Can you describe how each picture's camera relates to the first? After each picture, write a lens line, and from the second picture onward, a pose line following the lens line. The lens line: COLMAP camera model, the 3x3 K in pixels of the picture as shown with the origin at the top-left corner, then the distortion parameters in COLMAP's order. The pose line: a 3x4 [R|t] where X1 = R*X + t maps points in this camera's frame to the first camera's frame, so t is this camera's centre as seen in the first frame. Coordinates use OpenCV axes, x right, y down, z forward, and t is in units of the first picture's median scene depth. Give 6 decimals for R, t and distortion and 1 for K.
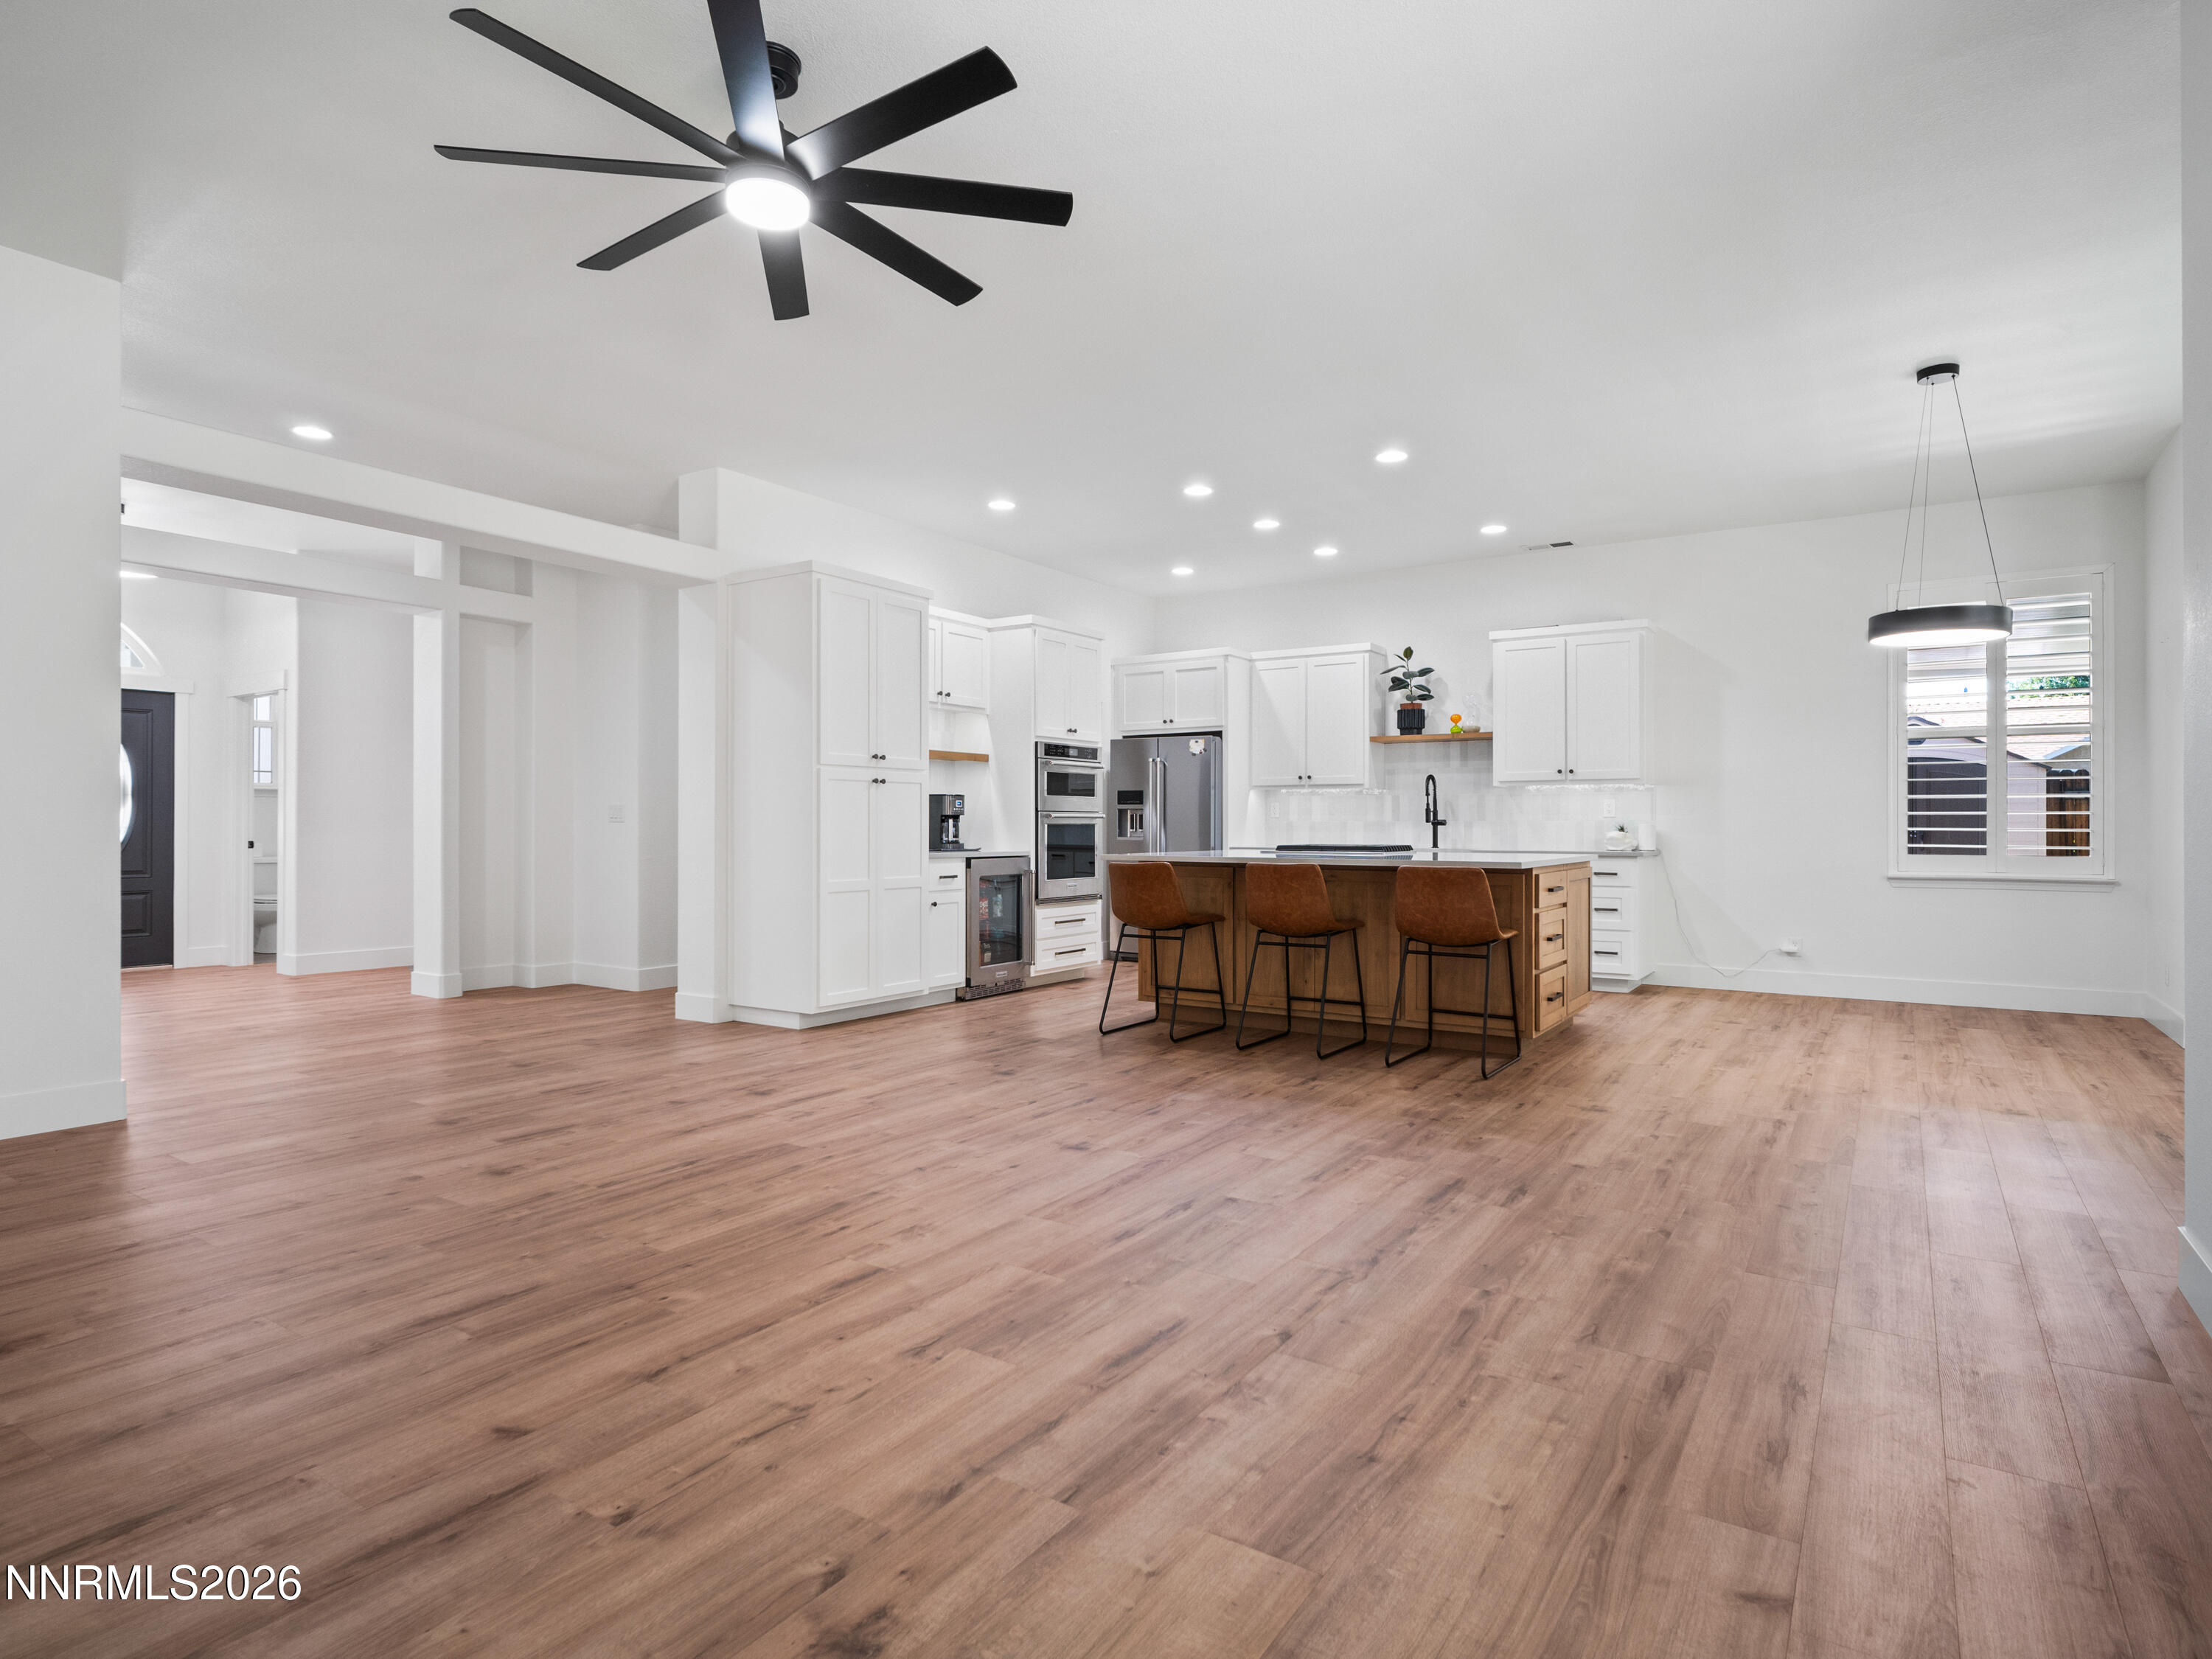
lens RADIAL K [[1202.9, 0, 1115.1], [0, 1202.9, 828.8], [0, 0, 1]] dist [0.001567, -0.004557]
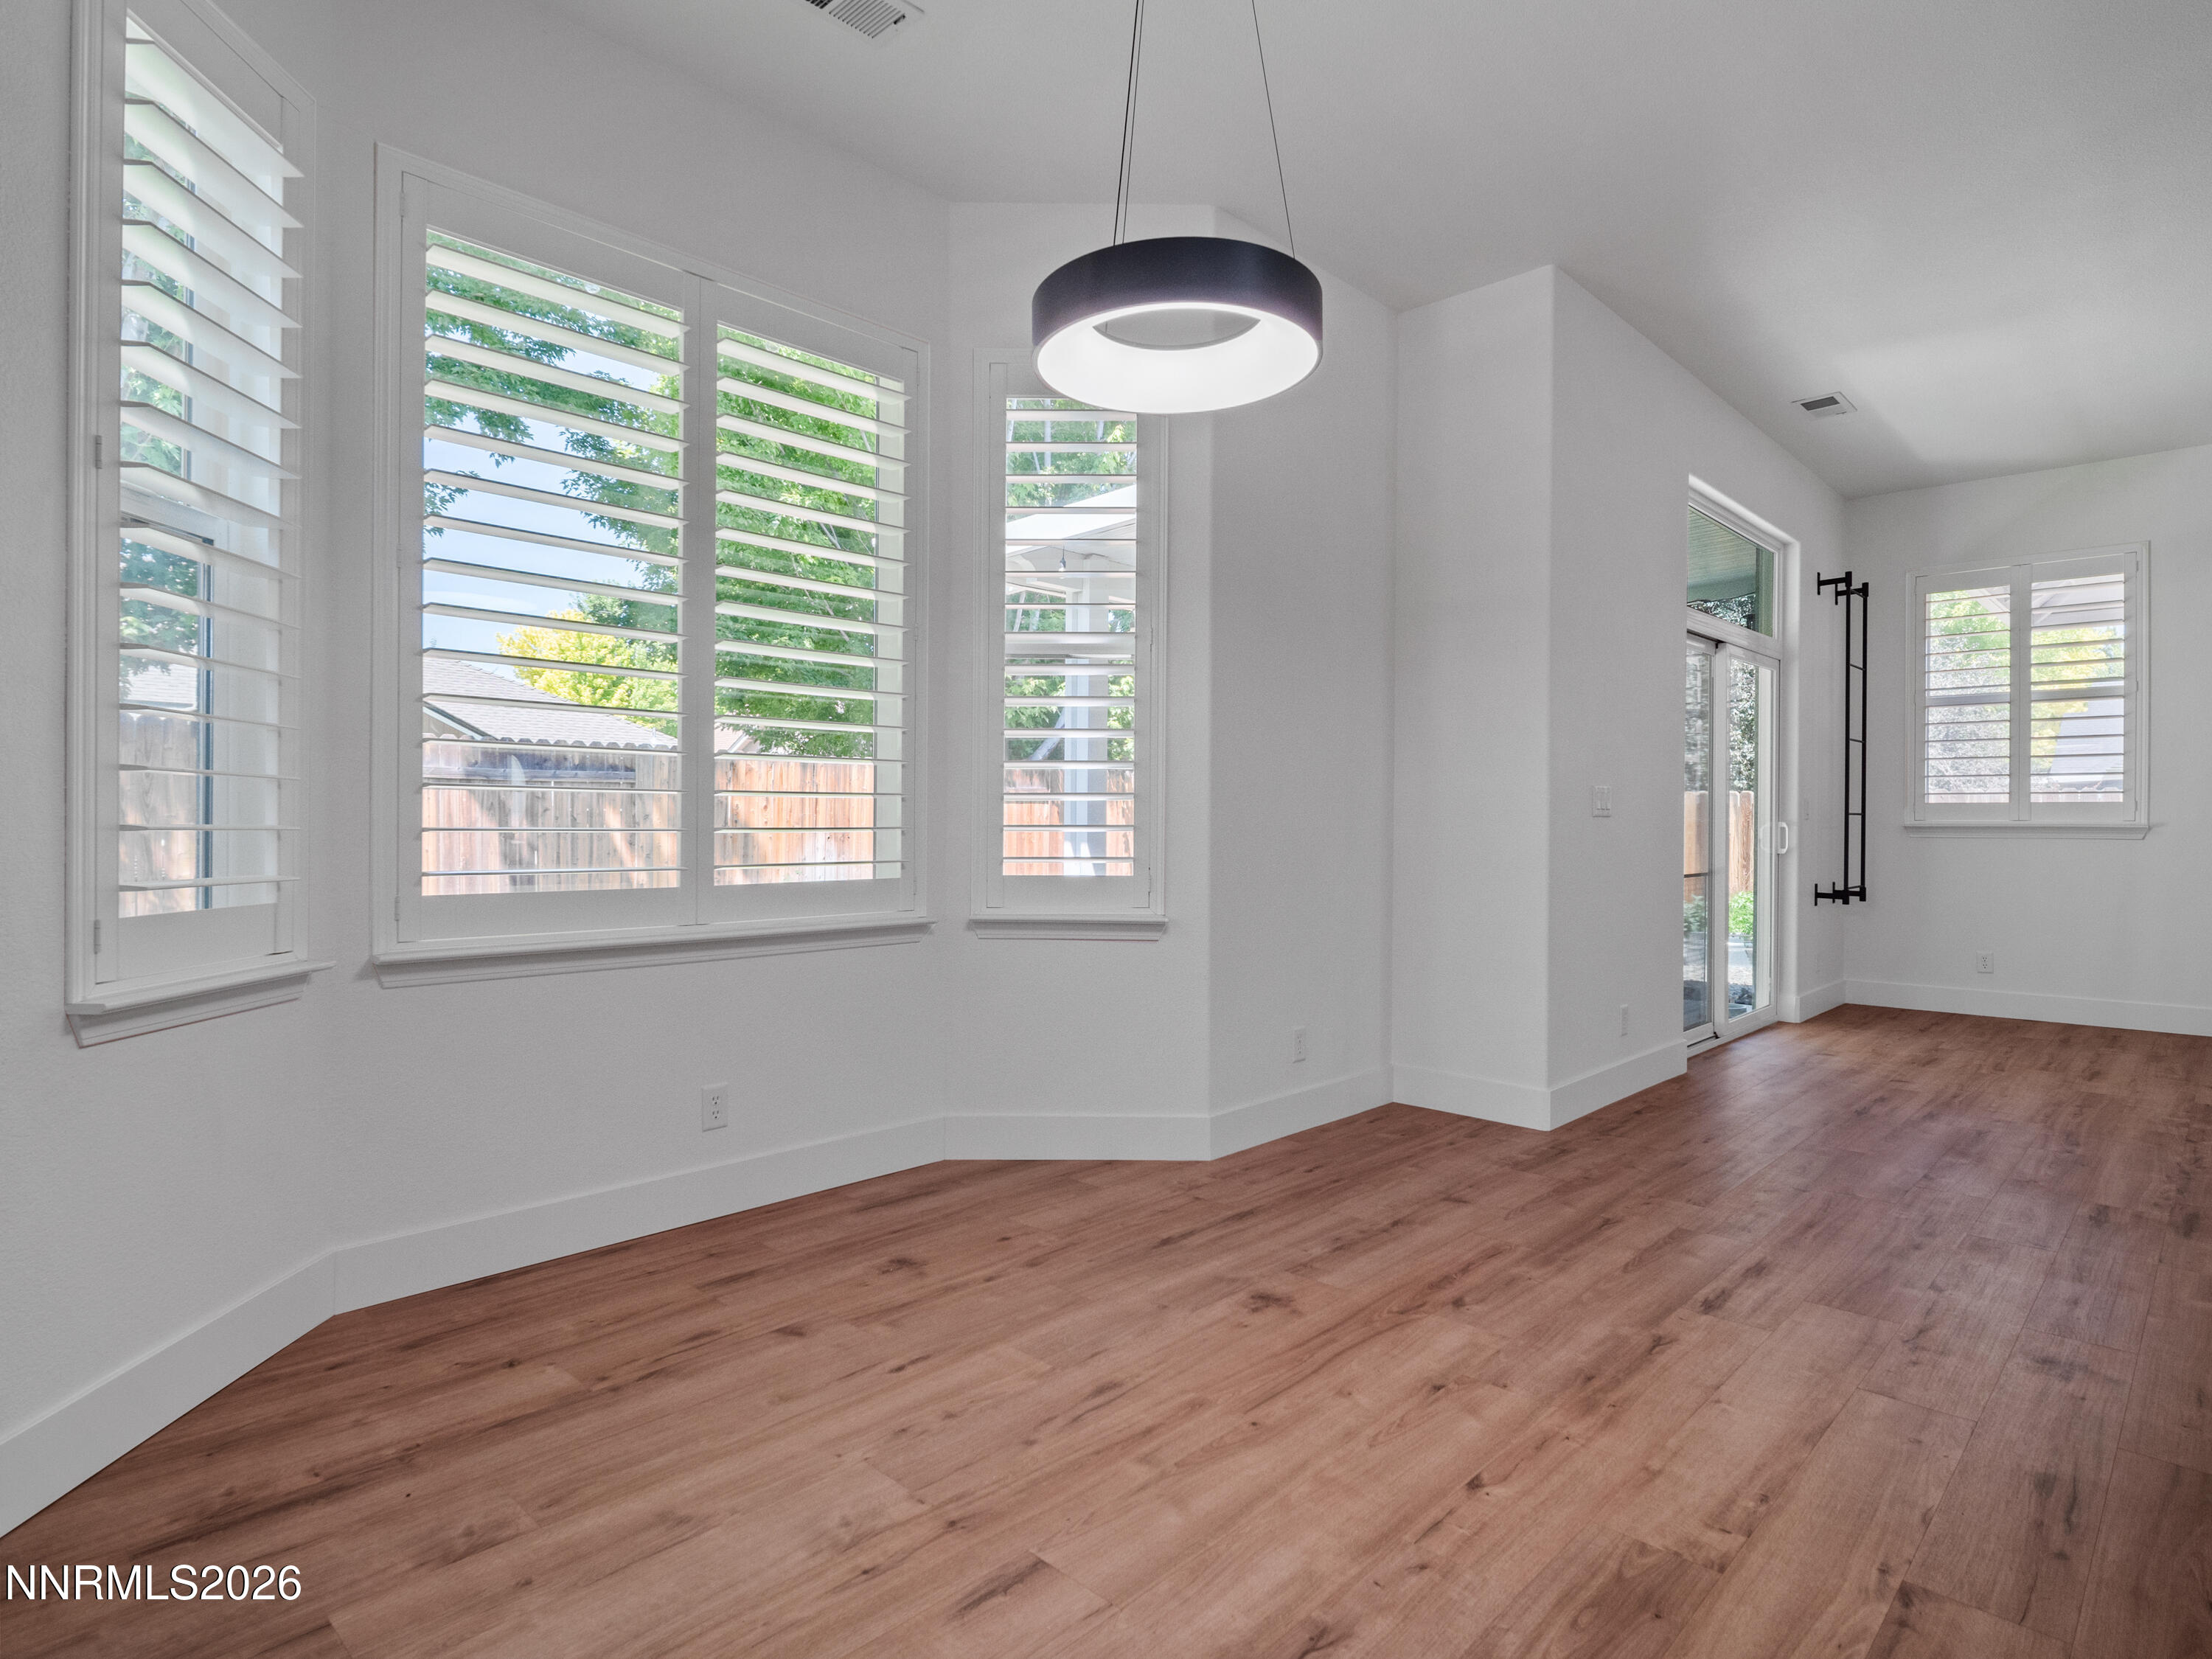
lens RADIAL K [[1202.9, 0, 1109.6], [0, 1202.9, 817.5], [0, 0, 1]] dist [0.001567, -0.004557]
pose [[-0.982804, -0.008100, 0.184472, 0.844672], [-0.007797, 0.999967, 0.002366, -0.005851], [-0.184485, 0.000887, -0.982835, 1.888165]]
